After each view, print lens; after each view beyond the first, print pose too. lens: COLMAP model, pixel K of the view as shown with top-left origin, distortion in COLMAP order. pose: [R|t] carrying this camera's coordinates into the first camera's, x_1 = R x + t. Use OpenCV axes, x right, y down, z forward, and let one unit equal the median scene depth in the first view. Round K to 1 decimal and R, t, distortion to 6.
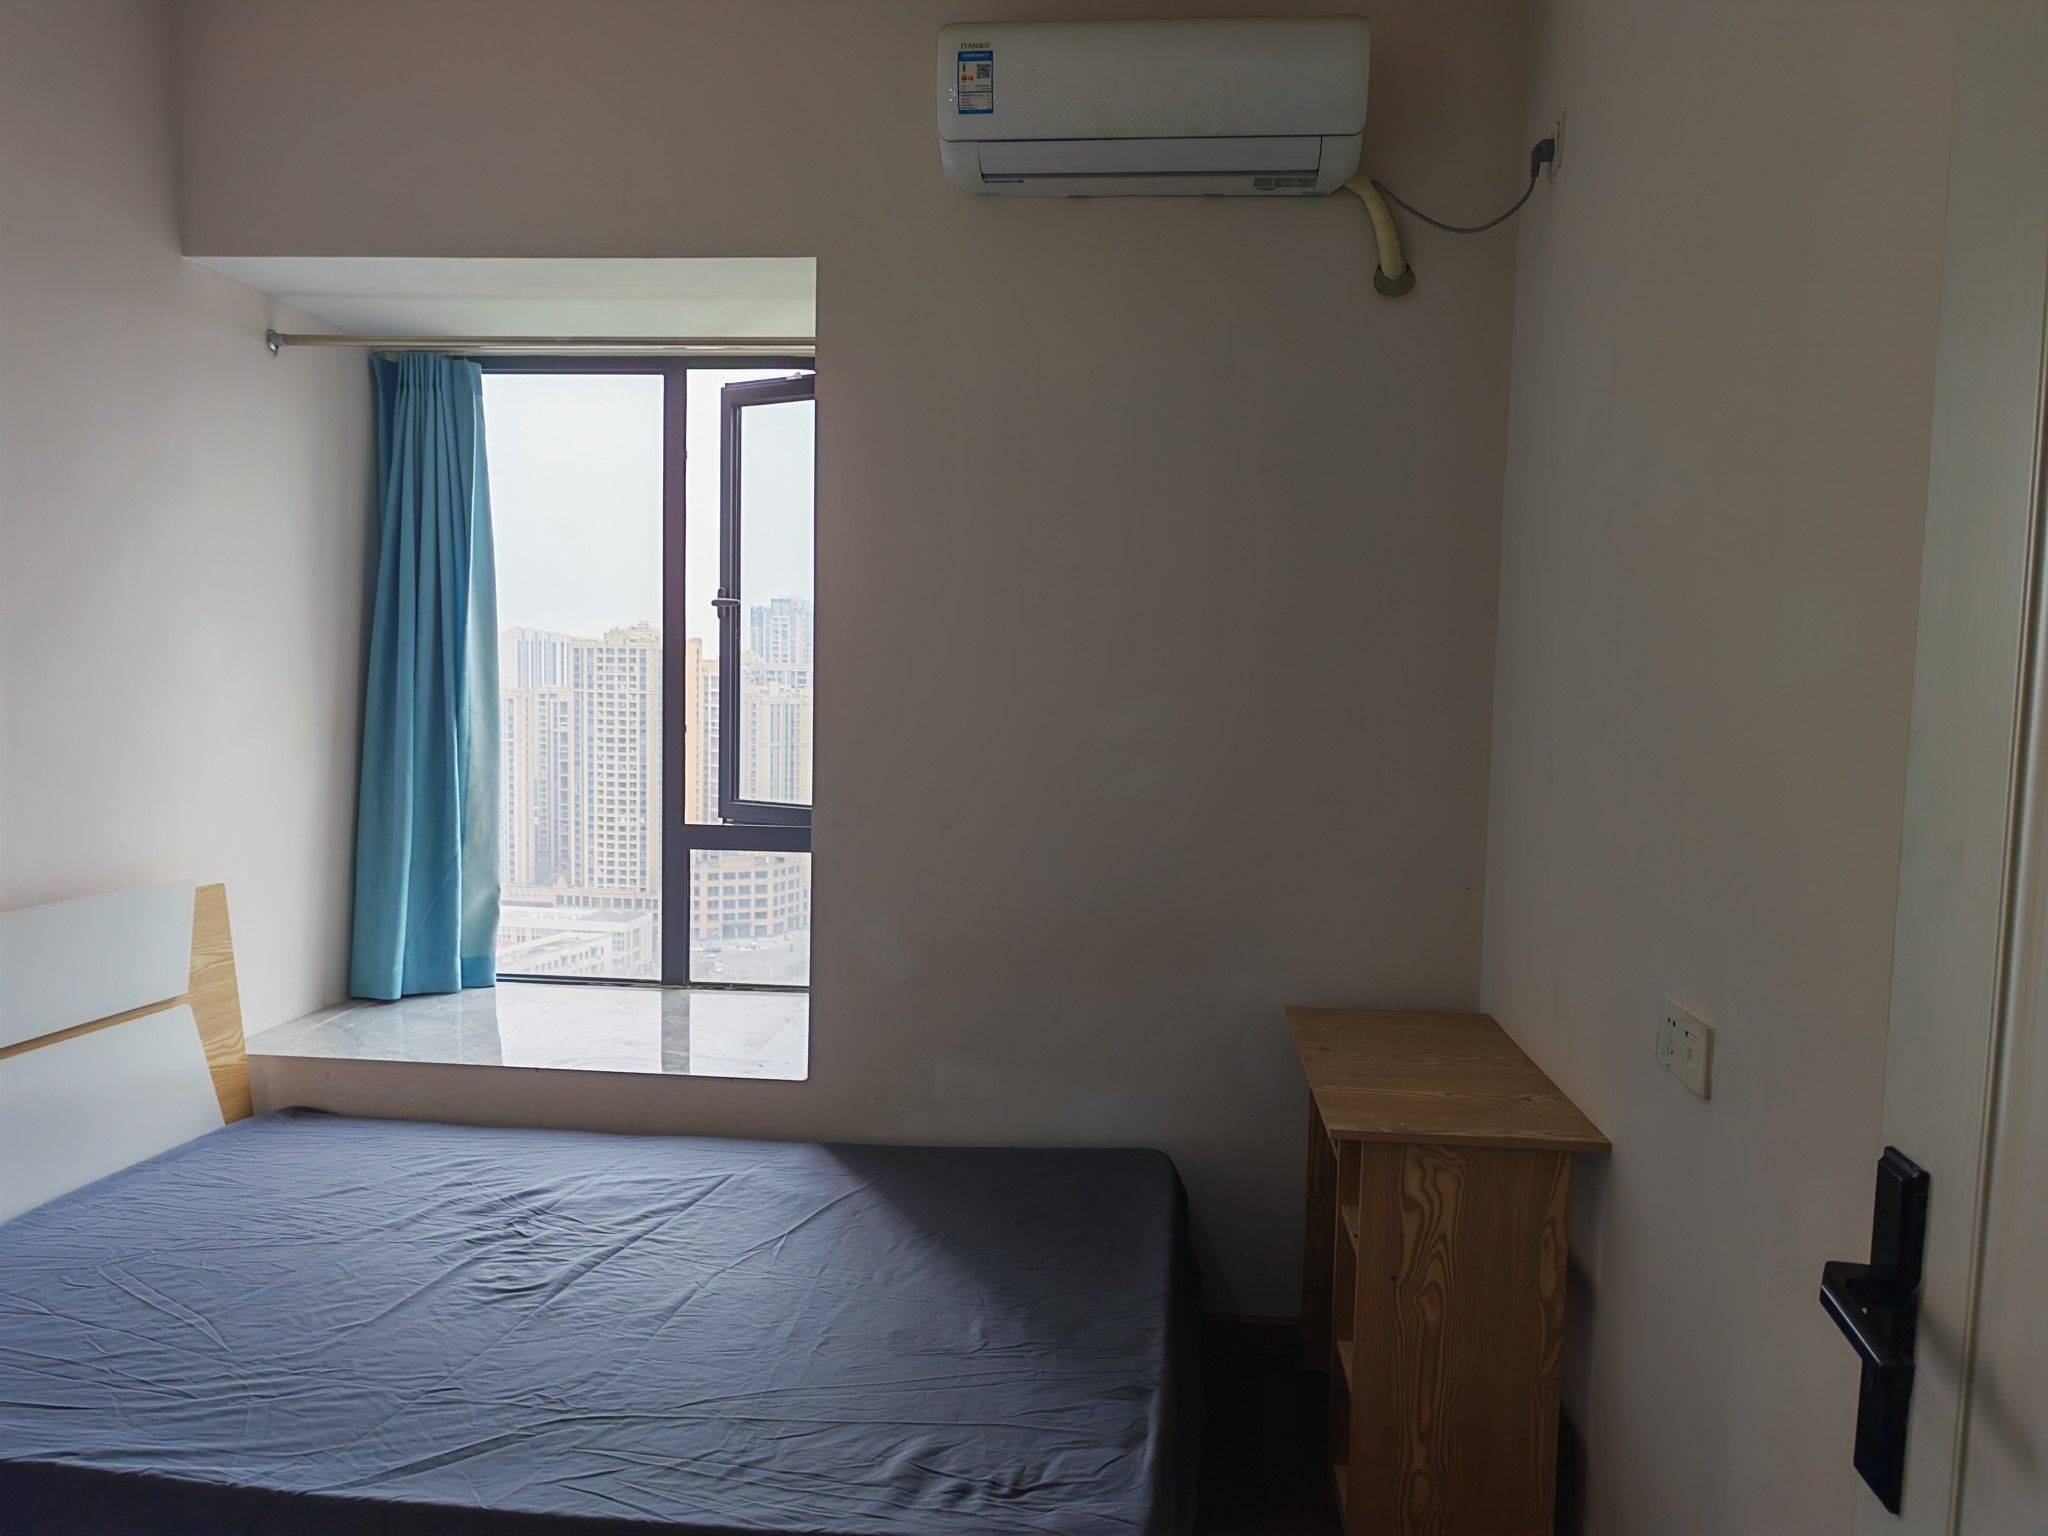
lens RADIAL K [[1413.6, 0, 1024.7], [0, 1413.6, 791.1], [0, 0, 1]] dist [0.001644, 0.008535]
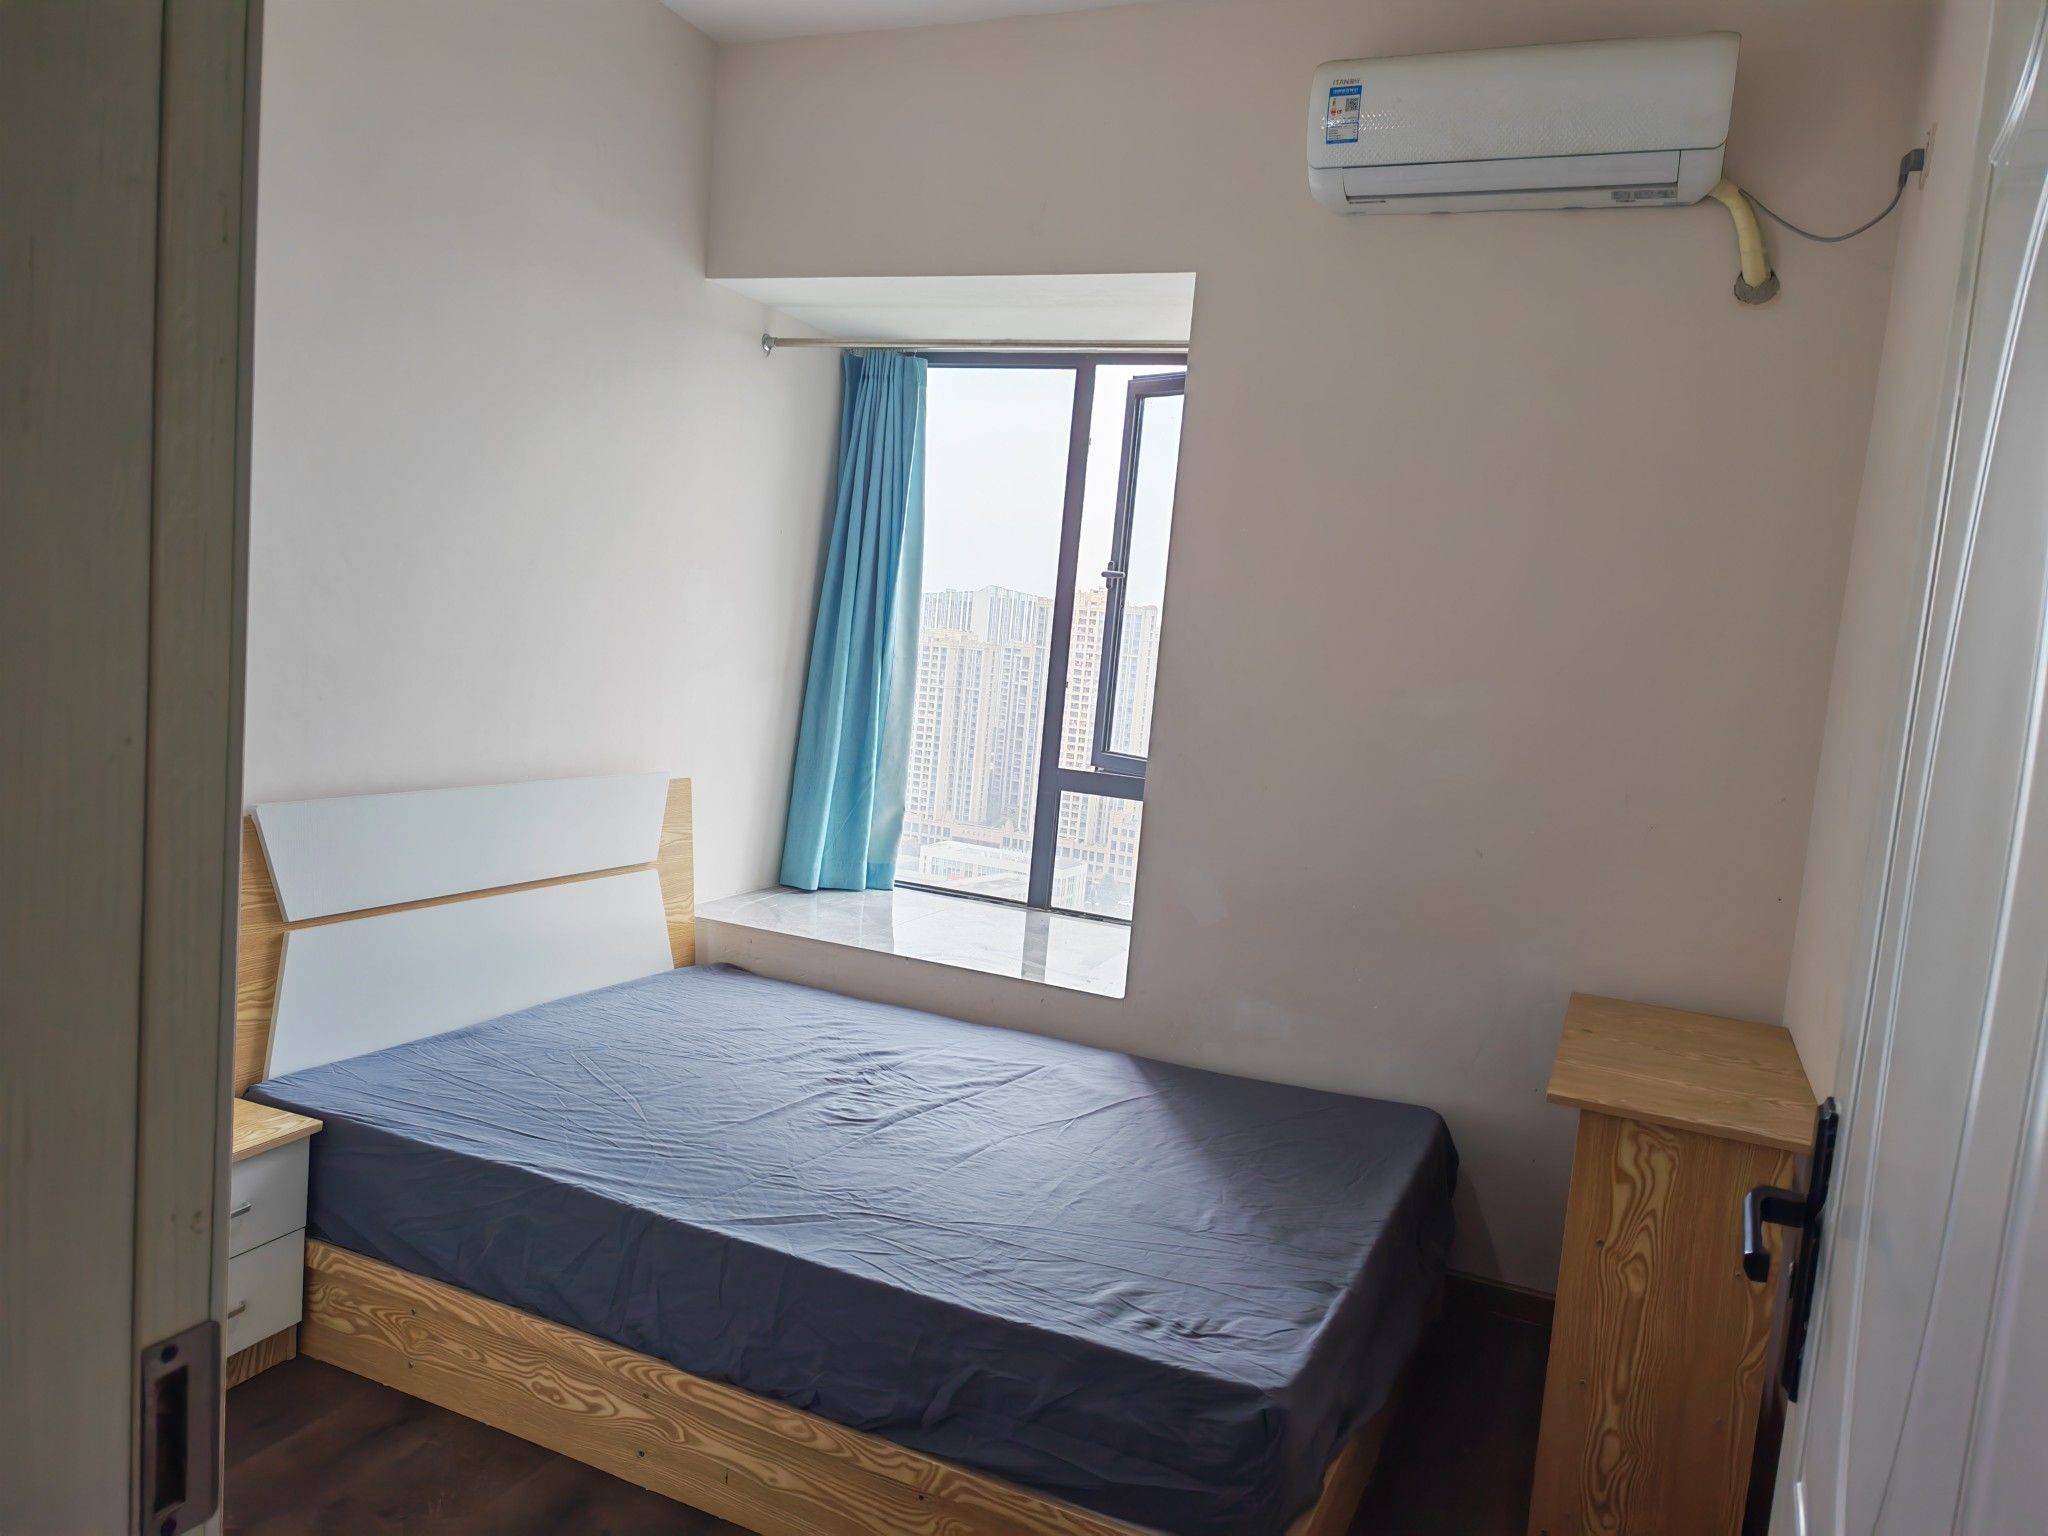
lens RADIAL K [[1409.5, 0, 1024.0], [0, 1409.5, 768.0], [0, 0, 1]] dist [0.000815, 0.002594]
pose [[0.947065, 0.092002, -0.307577, 0.112361], [-0.090629, 0.995708, 0.018777, 0.006658], [0.307985, 0.010093, 0.951338, -0.112607]]
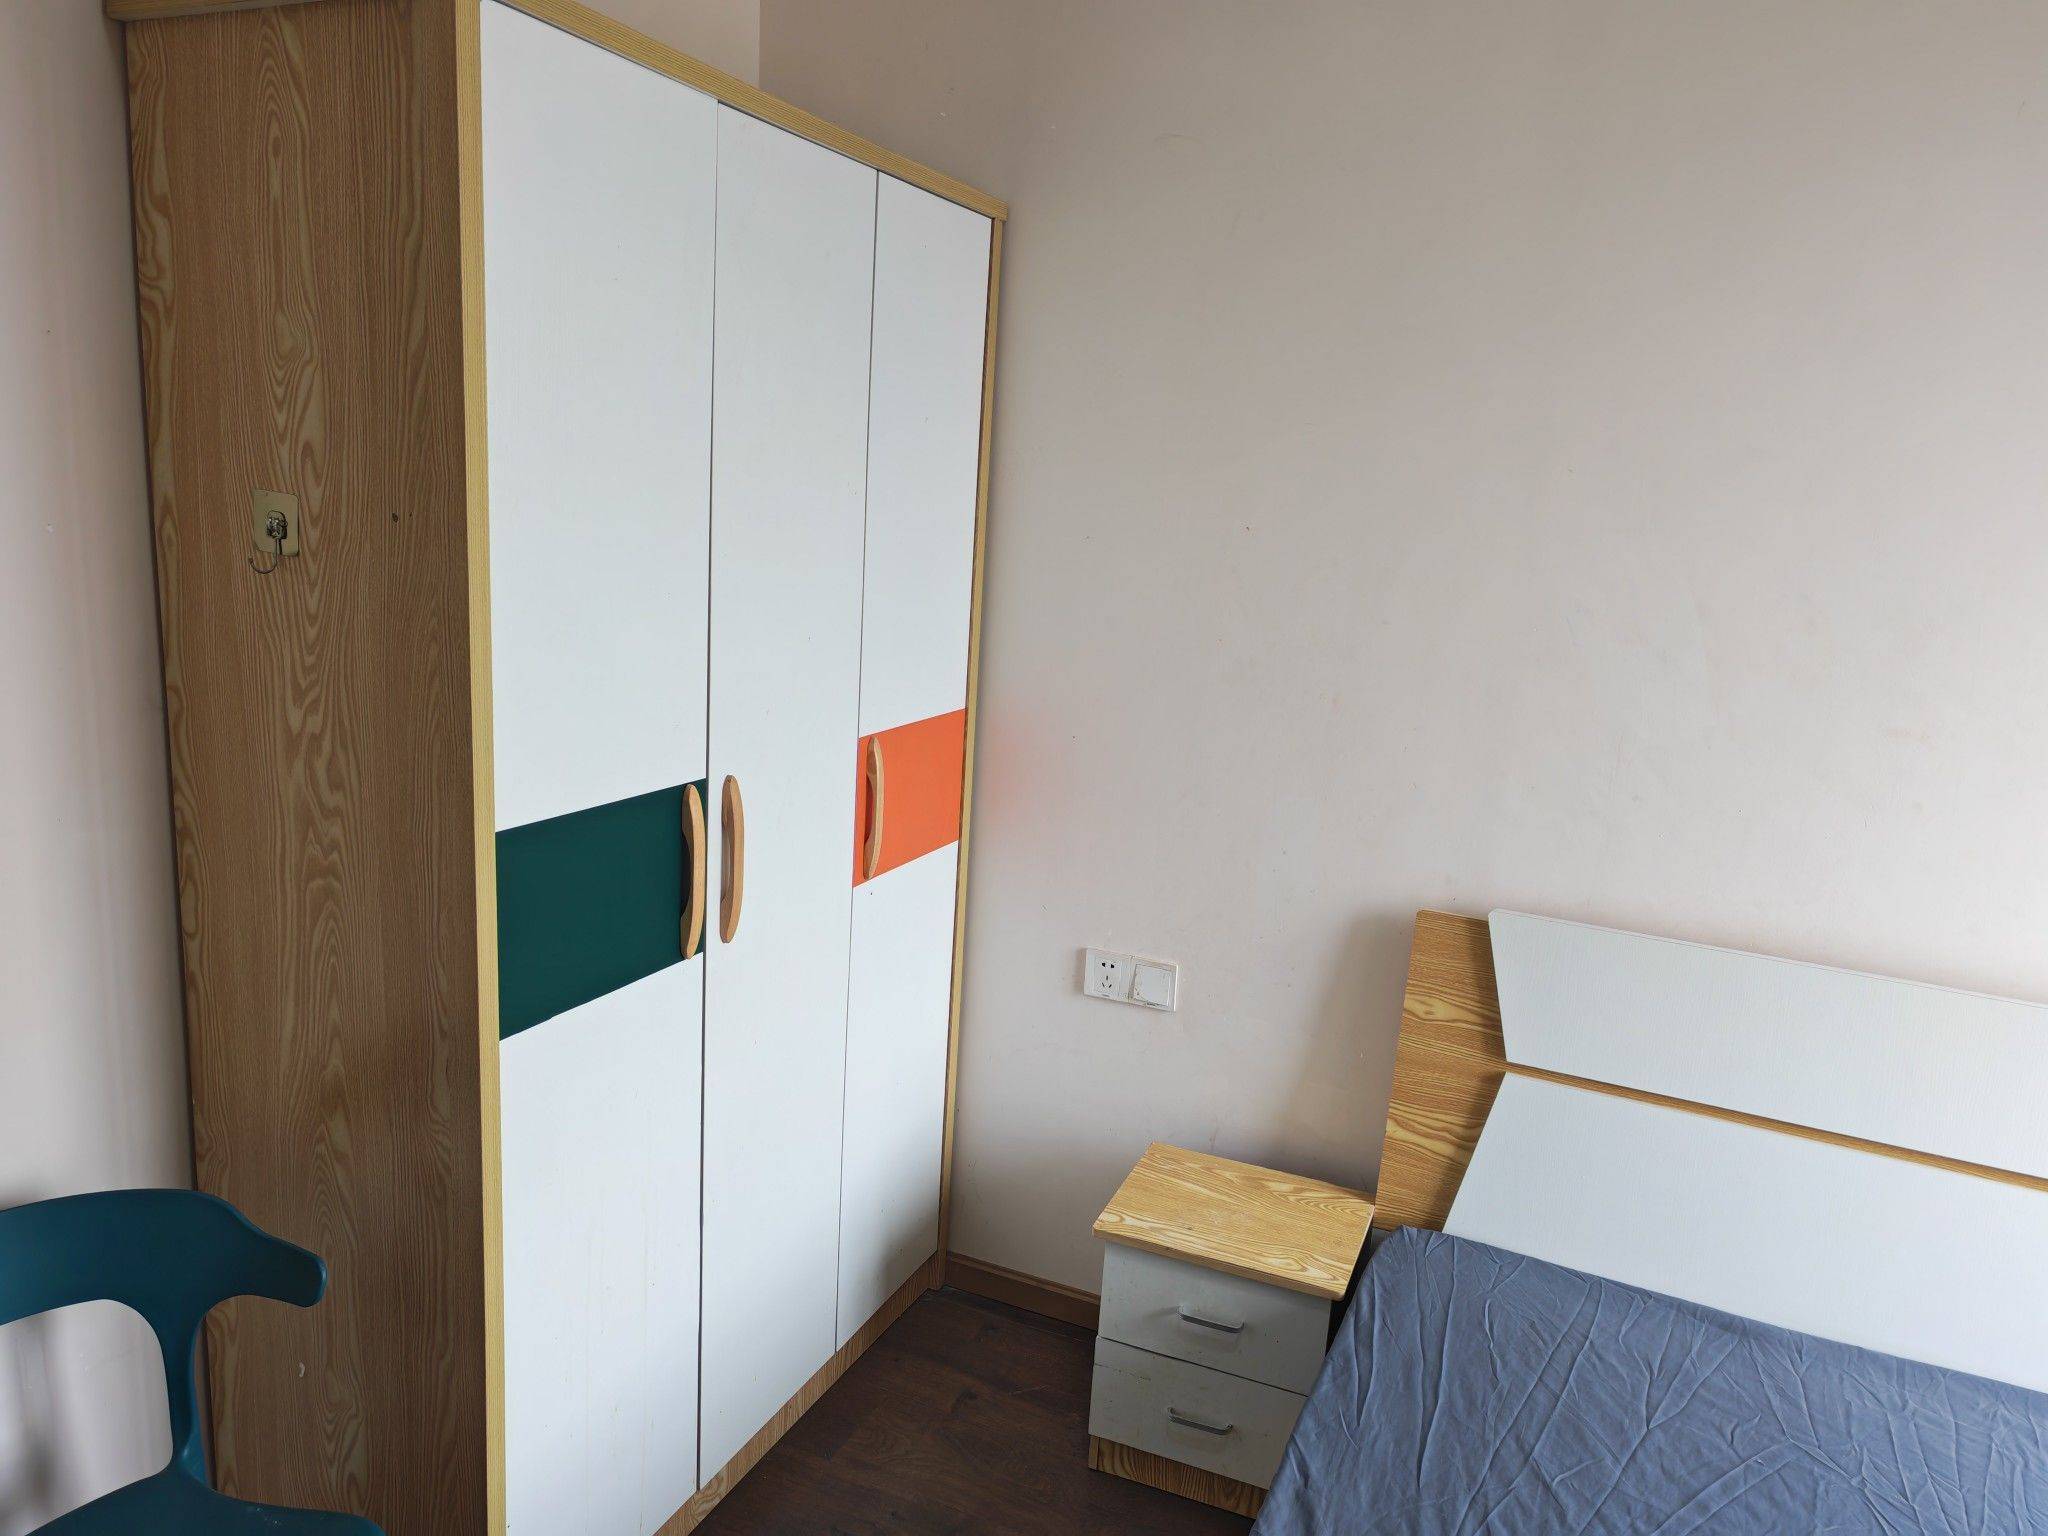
lens RADIAL K [[1409.5, 0, 1024.0], [0, 1409.5, 768.0], [0, 0, 1]] dist [0.000815, 0.002594]
pose [[-0.310939, 0.154420, -0.937801, 0.138718], [-0.144235, 0.967618, 0.207153, -0.112219], [0.939422, 0.199676, -0.278597, 0.634183]]
